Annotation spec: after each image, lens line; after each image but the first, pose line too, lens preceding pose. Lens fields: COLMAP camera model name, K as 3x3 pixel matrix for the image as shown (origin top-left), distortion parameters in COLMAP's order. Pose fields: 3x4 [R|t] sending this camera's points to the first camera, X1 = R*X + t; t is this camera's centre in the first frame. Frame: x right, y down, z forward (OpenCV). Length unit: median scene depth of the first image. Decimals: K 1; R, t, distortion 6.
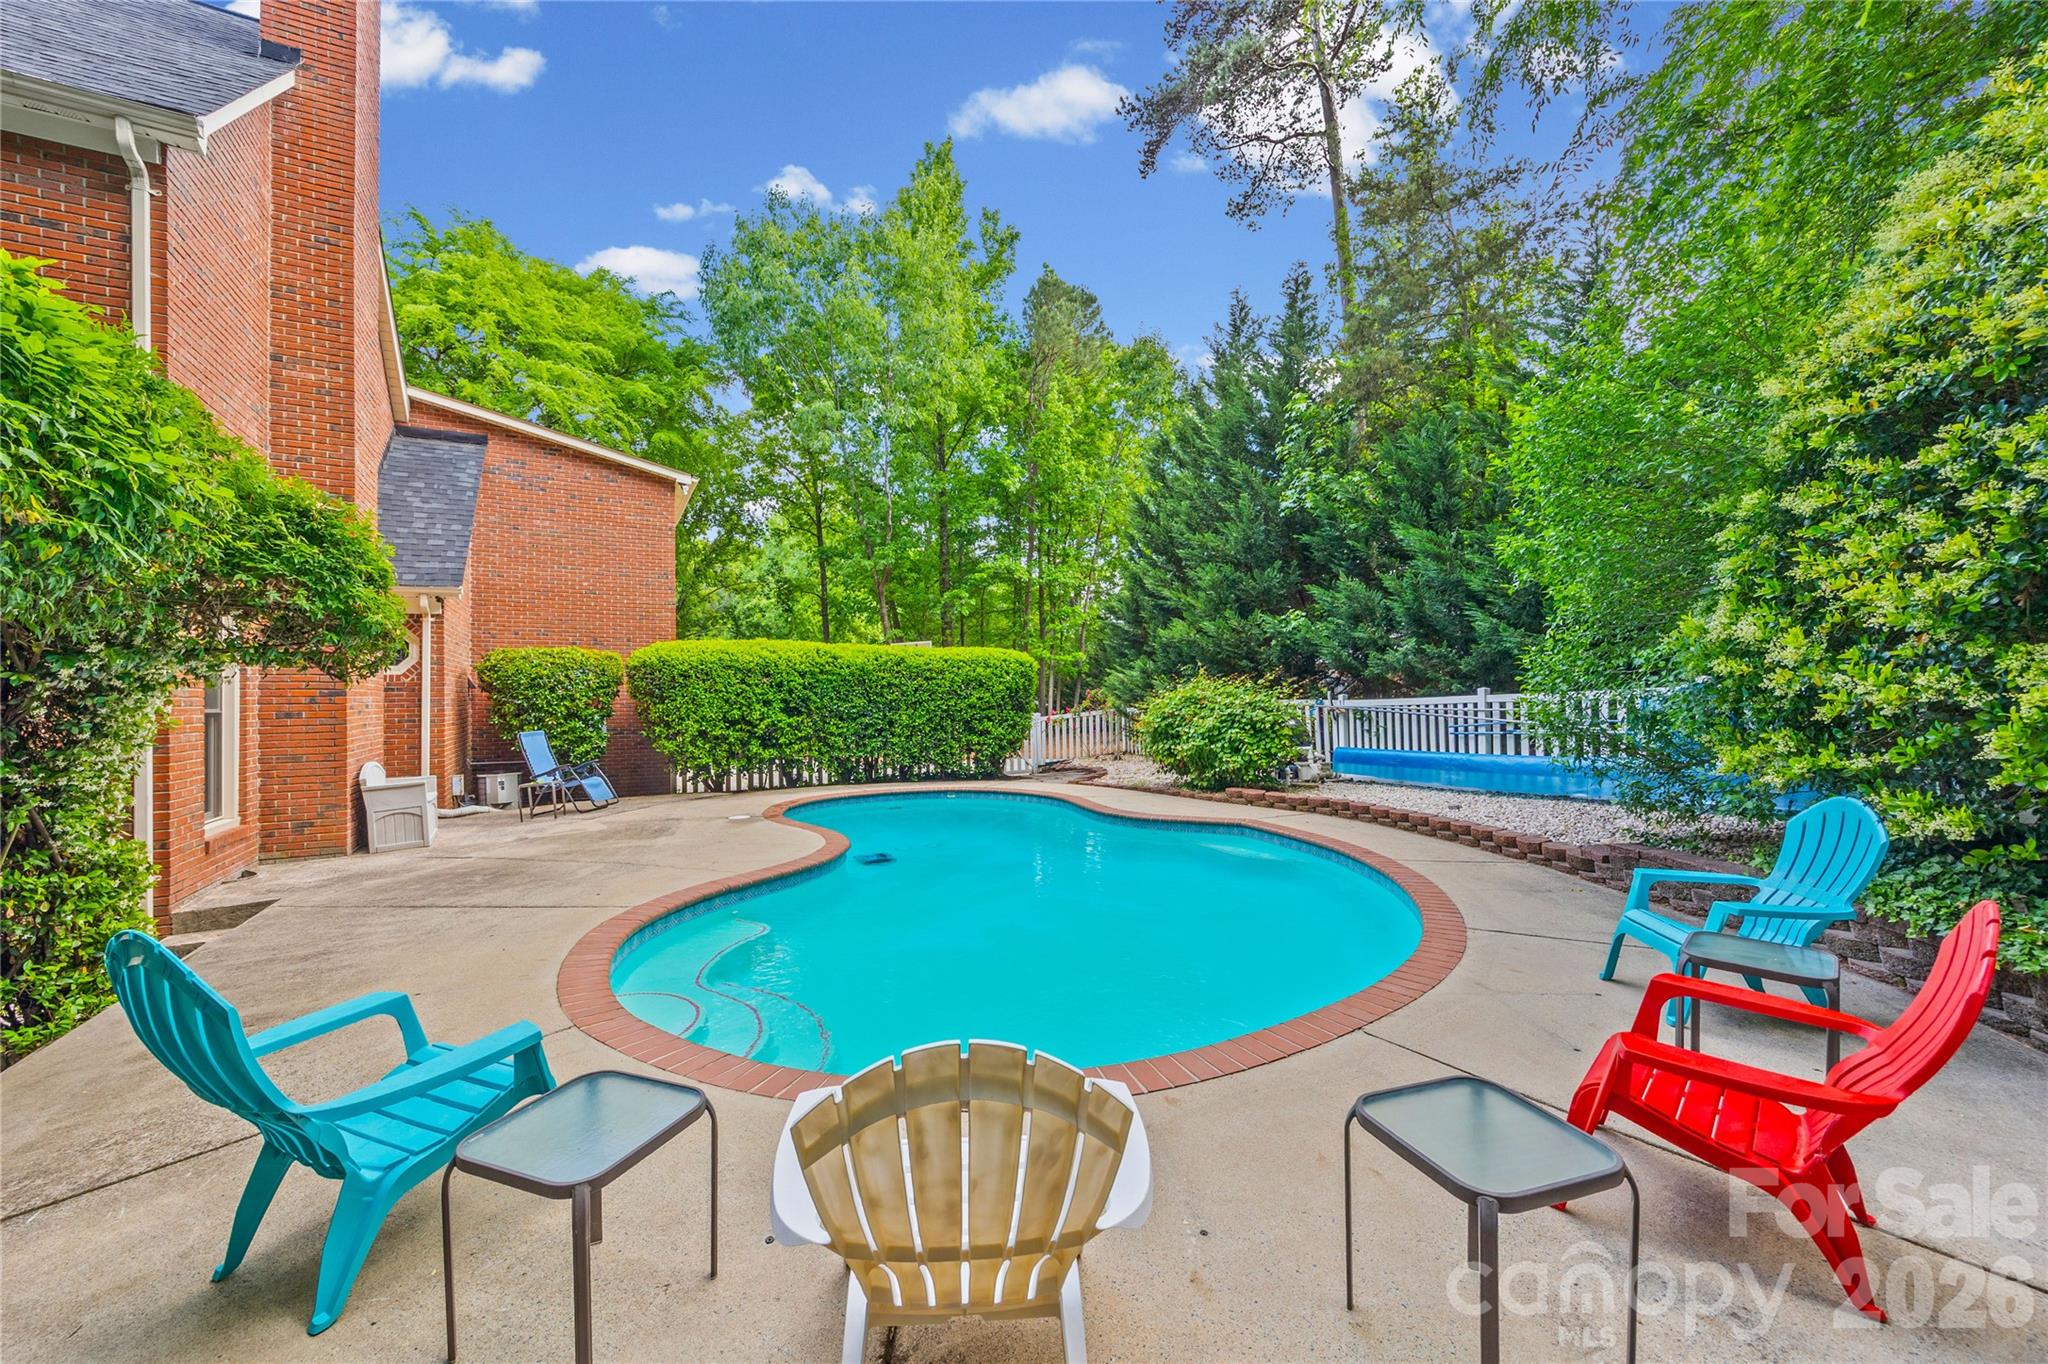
lens RADIAL K [[808.2, 0, 1018.4], [0, 808.2, 686.8], [0, 0, 1]] dist [-0.001043, 0.000349]
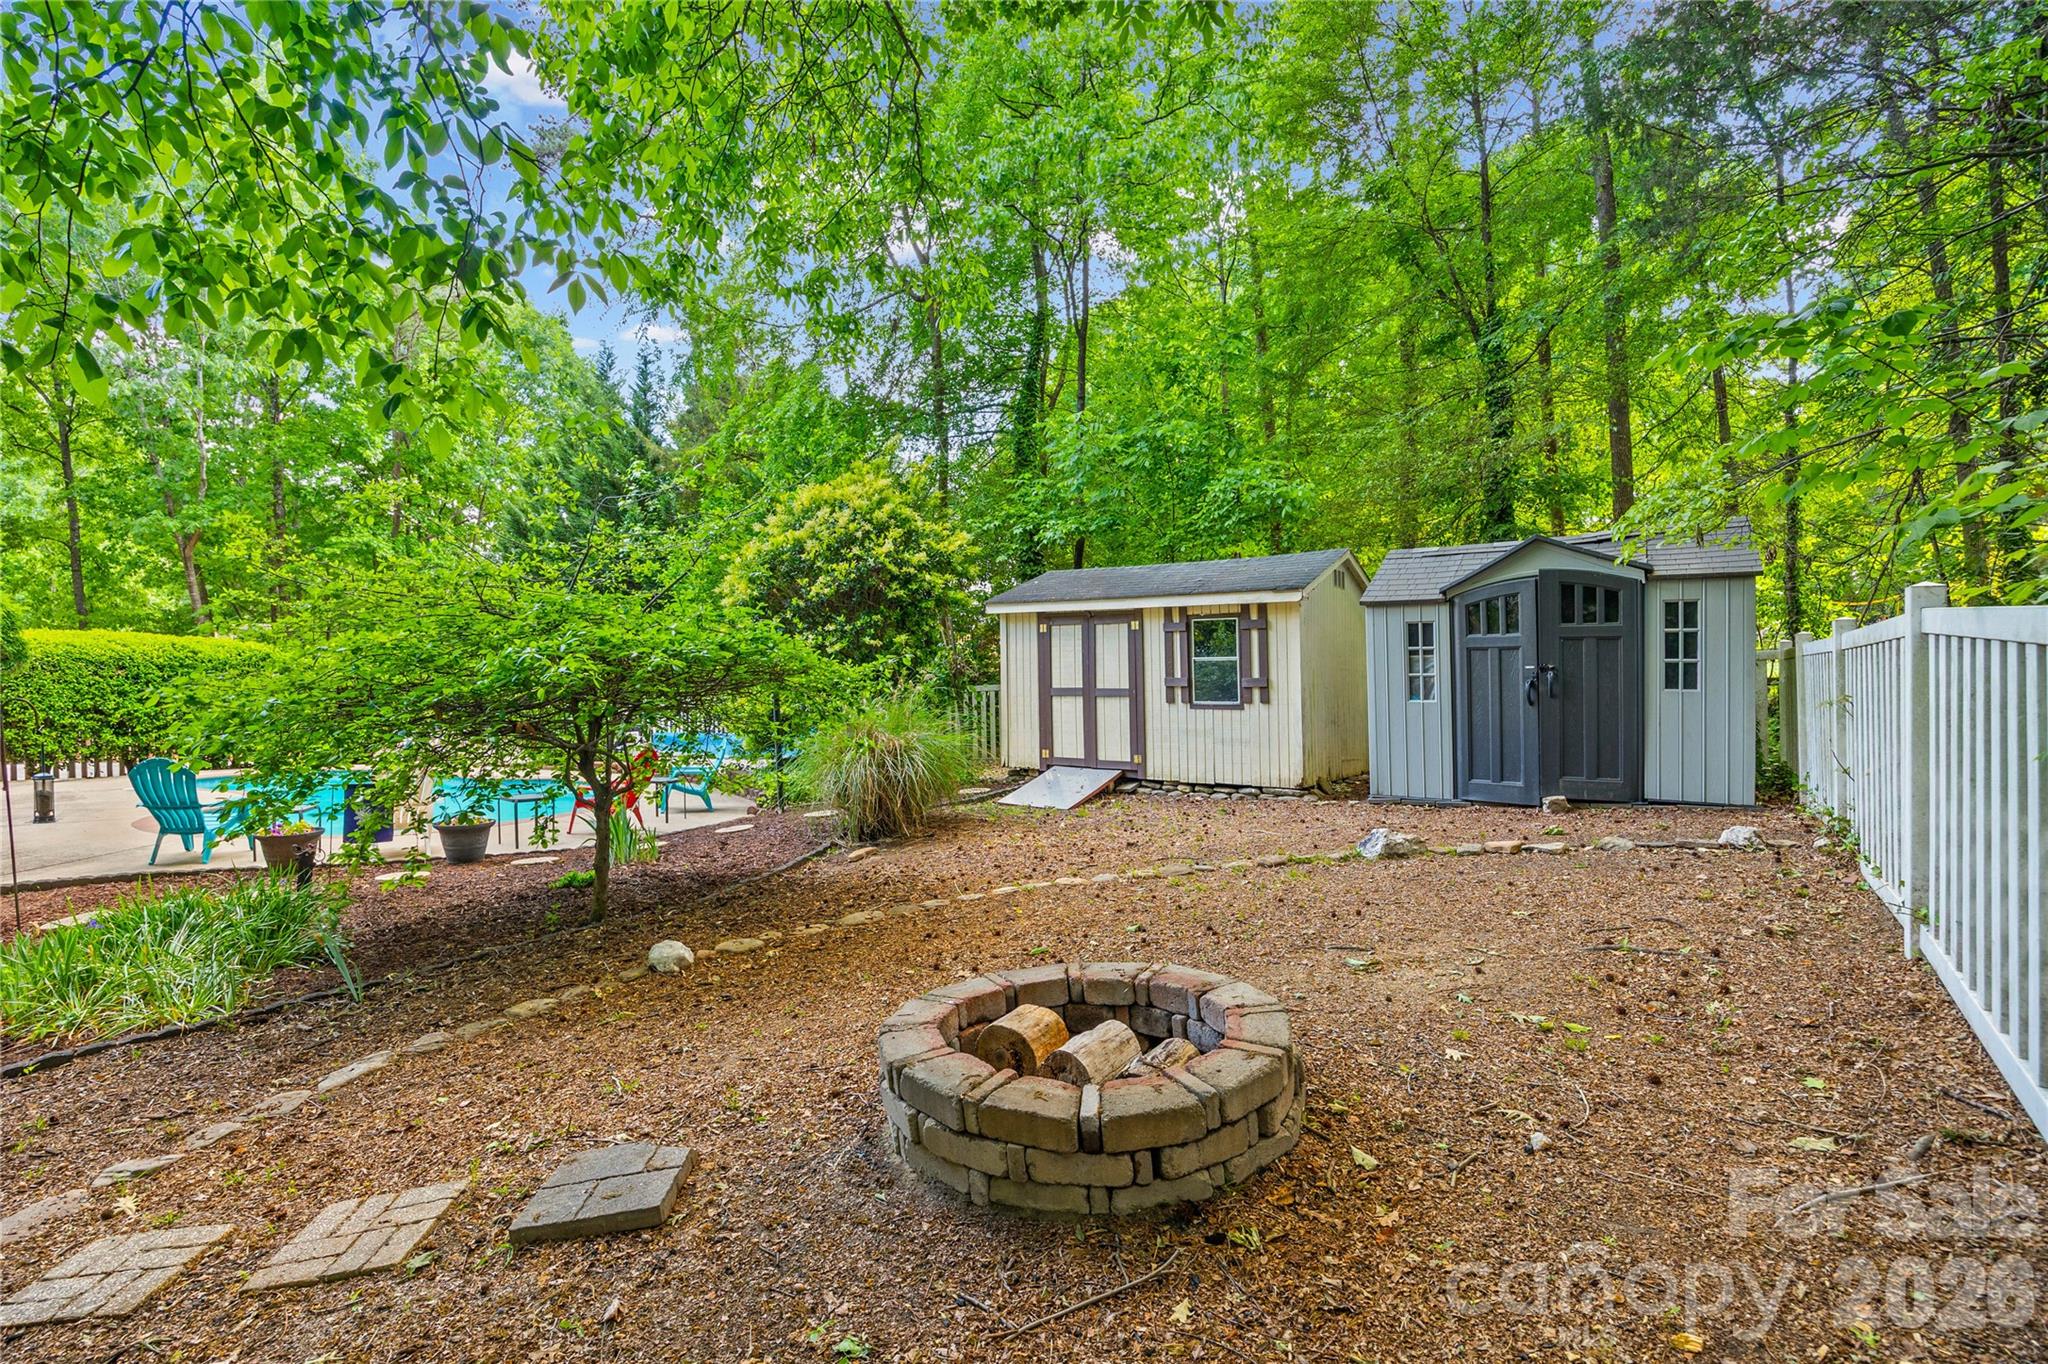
lens RADIAL K [[1007.1, 0, 968.2], [0, 1007.1, 704.6], [0, 0, 1]] dist [-0.002394, -0.000588]
pose [[0.857035, 0.004021, 0.515243, -0.035573], [-0.021489, 0.999378, 0.027944, -0.027353], [-0.514810, -0.035021, 0.856589, -0.727781]]
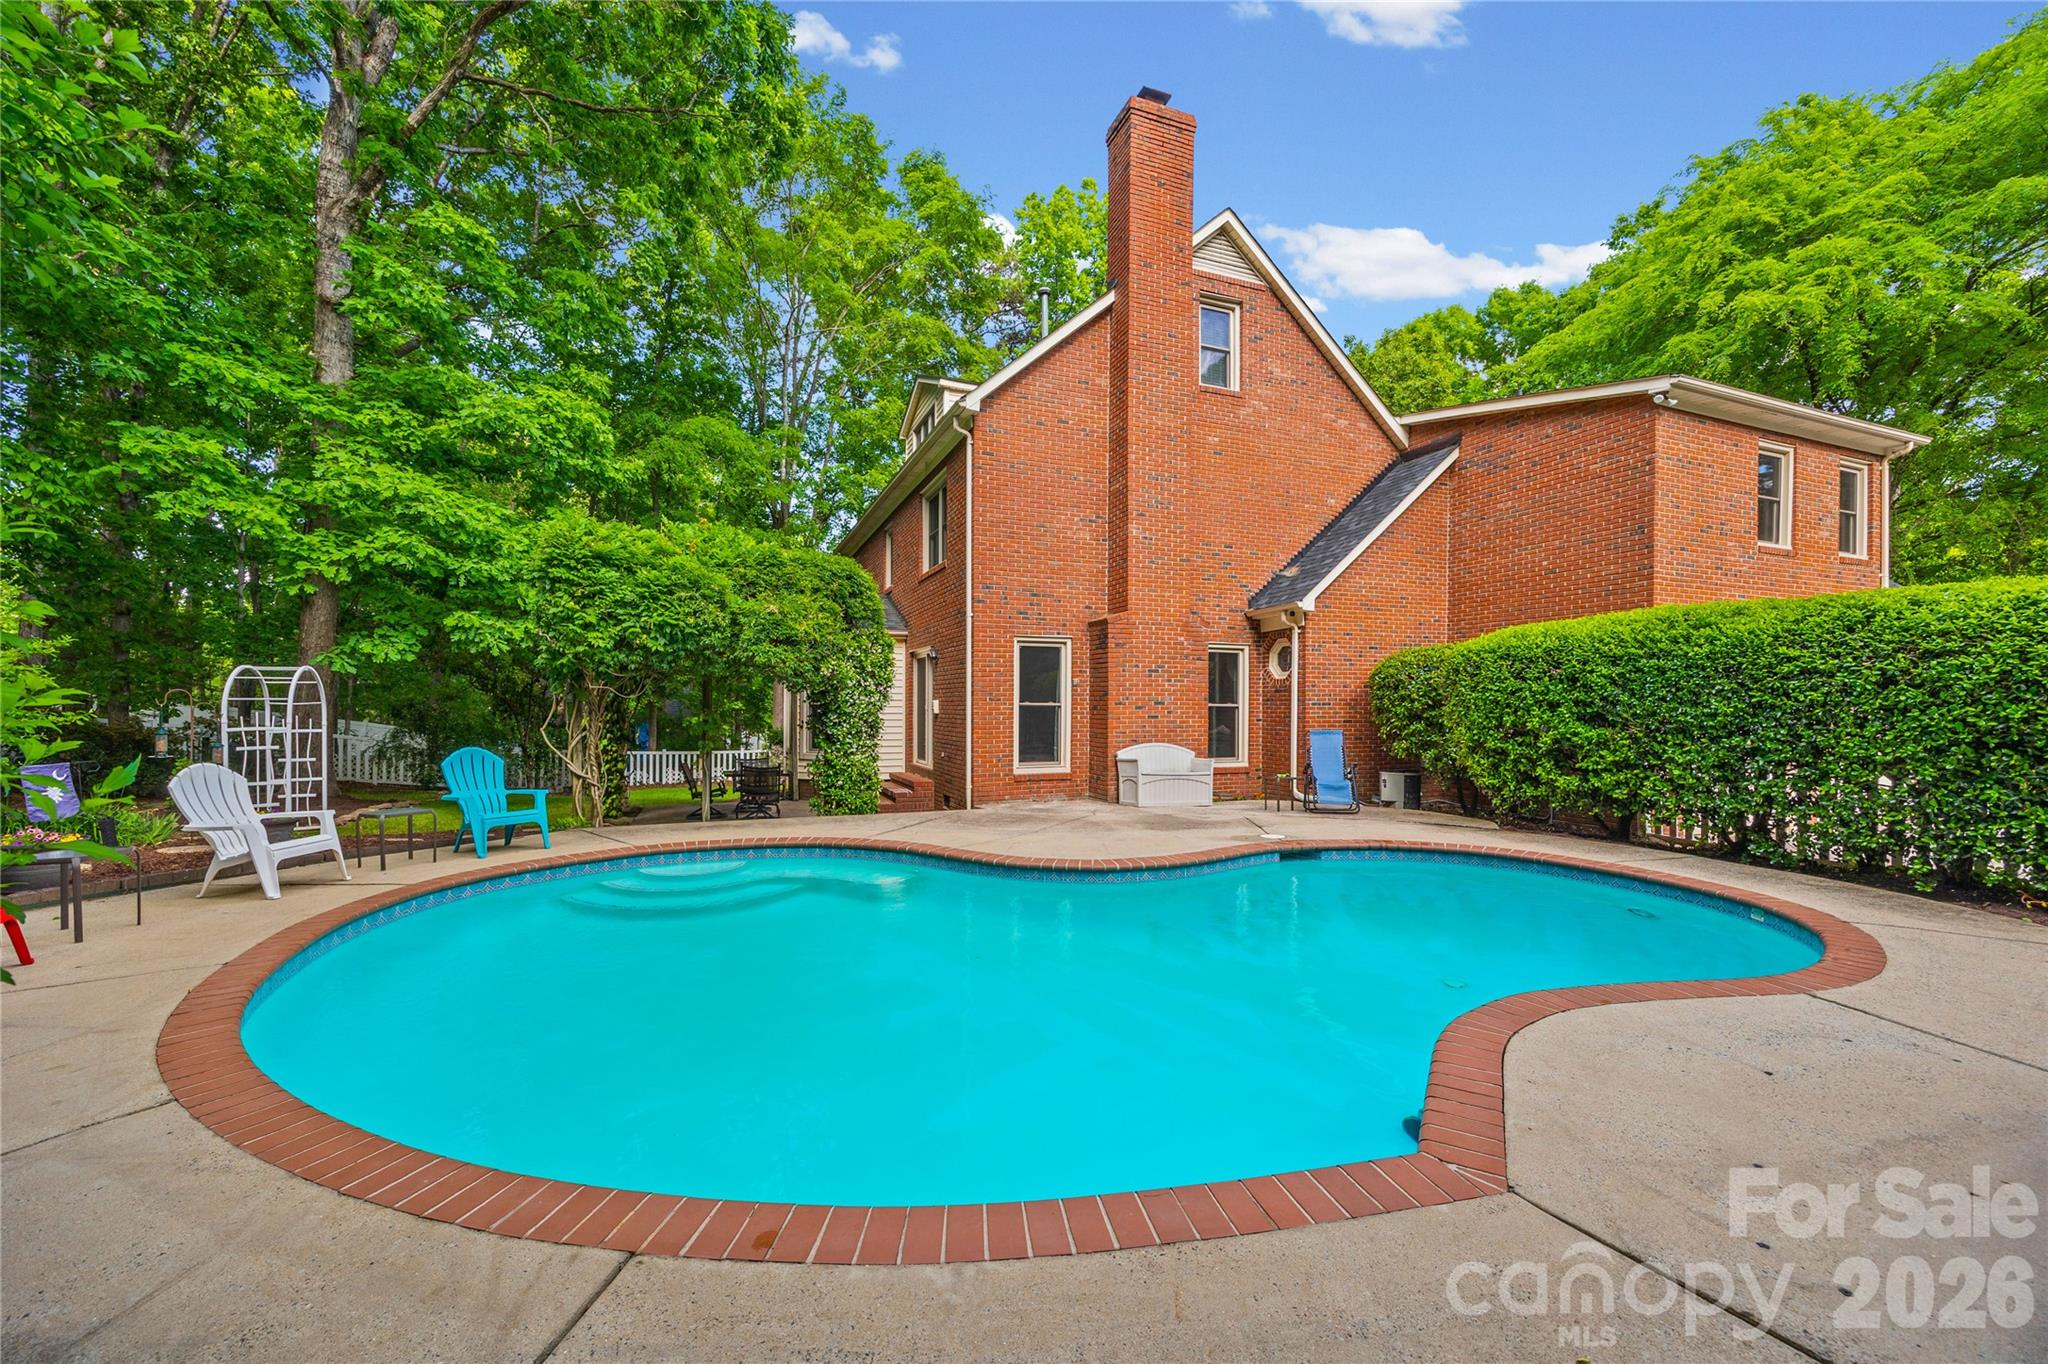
lens RADIAL K [[808.2, 0, 1018.4], [0, 808.2, 686.8], [0, 0, 1]] dist [-0.001043, 0.000349]
pose [[-0.132801, -0.014961, -0.991030, 0.418156], [0.007211, 0.999845, -0.016060, 0.011624], [0.991116, -0.009279, -0.132673, 0.648239]]
